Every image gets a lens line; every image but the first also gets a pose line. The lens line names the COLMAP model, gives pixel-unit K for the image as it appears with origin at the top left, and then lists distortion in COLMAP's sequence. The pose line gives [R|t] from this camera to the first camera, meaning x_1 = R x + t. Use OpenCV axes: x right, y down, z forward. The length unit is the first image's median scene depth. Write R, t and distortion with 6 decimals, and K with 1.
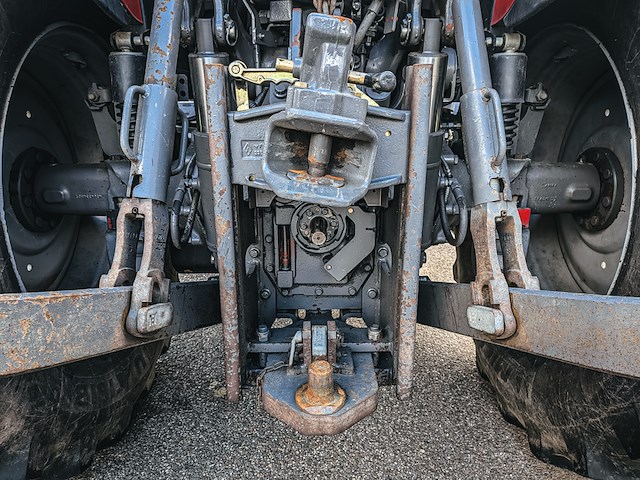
lens RADIAL K [[452.0, 0, 320.0], [0, 452.0, 240.0], [0, 0, 1]] dist [0.055660, -0.085929]
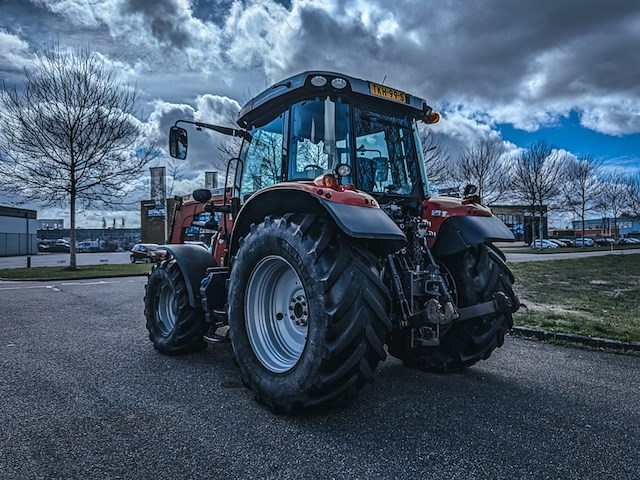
lens RADIAL K [[456.2, 0, 331.3], [0, 456.2, 250.8], [0, 0, 1]] dist [0.005712, -0.005803]
pose [[0.769793, -0.005501, 0.638270, -3.972778], [0.185863, 0.958562, -0.215901, 0.316057], [-0.610633, 0.284830, 0.738917, -2.192002]]
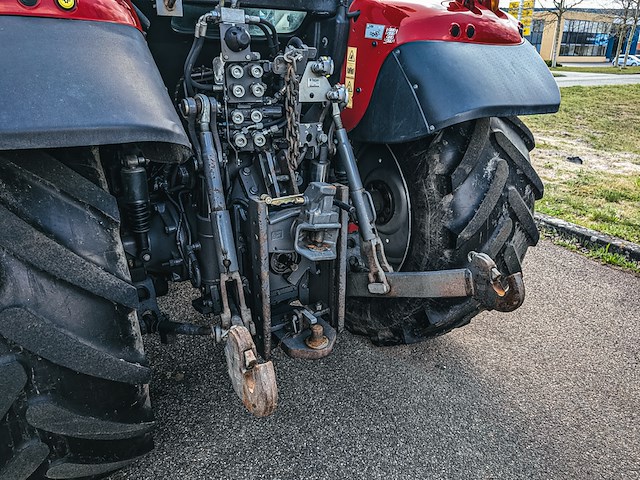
lens RADIAL K [[456.2, 0, 331.3], [0, 456.2, 250.8], [0, 0, 1]] dist [0.005712, -0.005803]
pose [[0.831965, -0.201371, 0.516996, -1.004138], [0.140692, 0.977924, 0.154499, -0.408432], [-0.536694, -0.055801, 0.841930, -0.849125]]
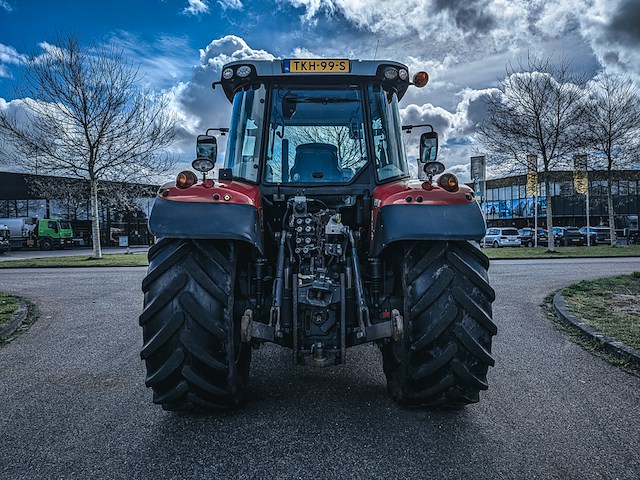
lens RADIAL K [[452.0, 0, 320.0], [0, 452.0, 240.0], [0, 0, 1]] dist [0.055660, -0.085929]
pose [[0.999627, -0.000401, 0.027317, -0.106982], [0.007974, 0.960633, -0.277706, 0.472618], [-0.026131, 0.277820, 0.960278, -3.092957]]
